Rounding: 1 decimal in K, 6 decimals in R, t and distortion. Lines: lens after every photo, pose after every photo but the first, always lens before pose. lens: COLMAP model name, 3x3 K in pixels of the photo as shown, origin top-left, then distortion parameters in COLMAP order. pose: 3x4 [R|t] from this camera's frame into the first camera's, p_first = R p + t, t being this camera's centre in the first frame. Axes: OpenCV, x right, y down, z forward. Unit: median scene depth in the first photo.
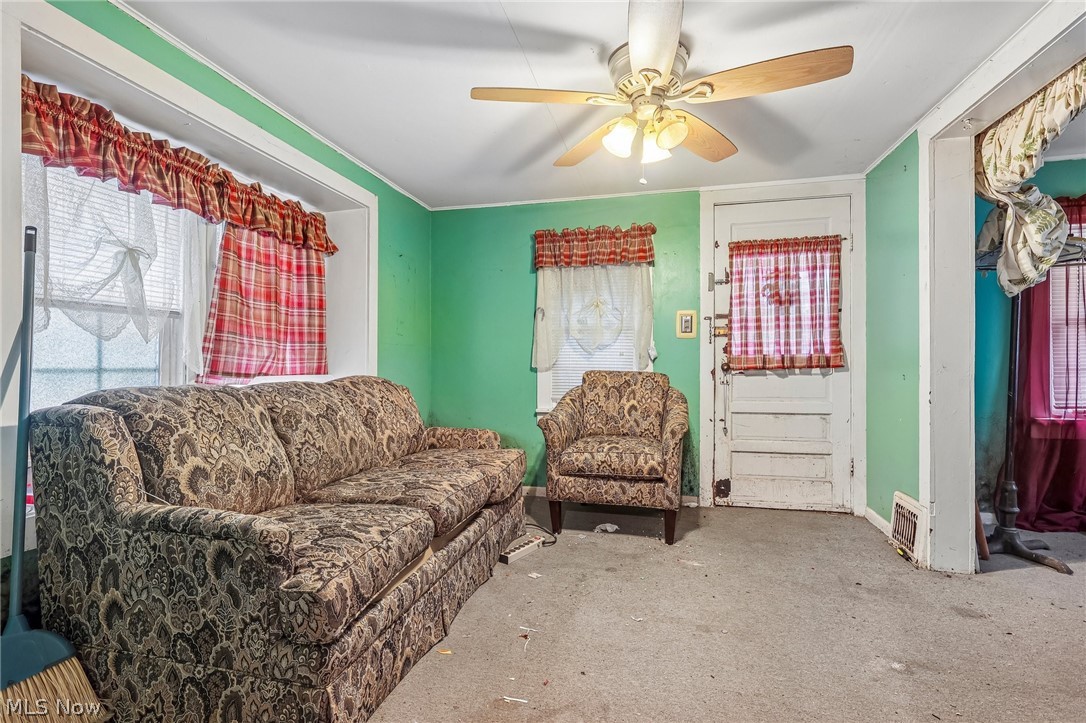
lens RADIAL K [[500.6, 0, 541.0], [0, 500.6, 363.0], [0, 0, 1]] dist [-0.013350, -0.000264]
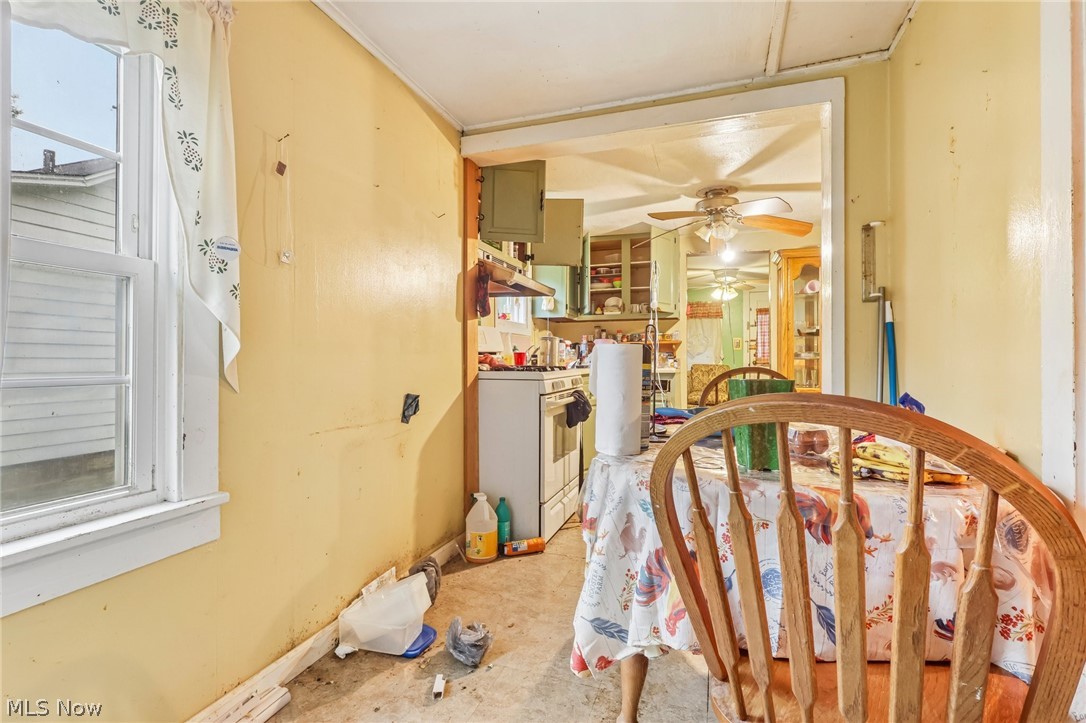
lens RADIAL K [[500.6, 0, 541.4], [0, 500.6, 362.0], [0, 0, 1]] dist [-0.013350, -0.000264]
pose [[0.995164, -0.000471, -0.098224, -0.393913], [0.000482, 1.000000, 0.000085, 0.004763], [0.098224, -0.000132, 0.995164, -1.423385]]
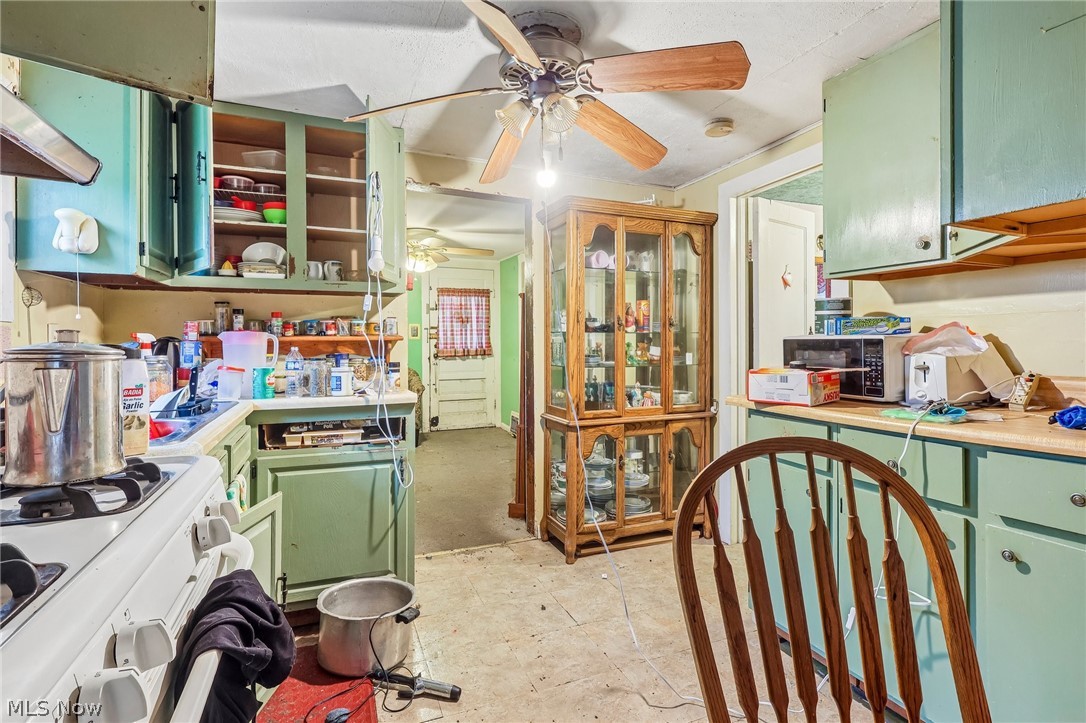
lens RADIAL K [[500.6, 0, 545.0], [0, 500.6, 341.4], [0, 0, 1]] dist [-0.013350, -0.000264]
pose [[0.793429, -0.004075, 0.608649, -0.441485], [0.003010, 0.999992, 0.002770, -0.048950], [-0.608655, -0.000366, 0.793435, -0.721954]]
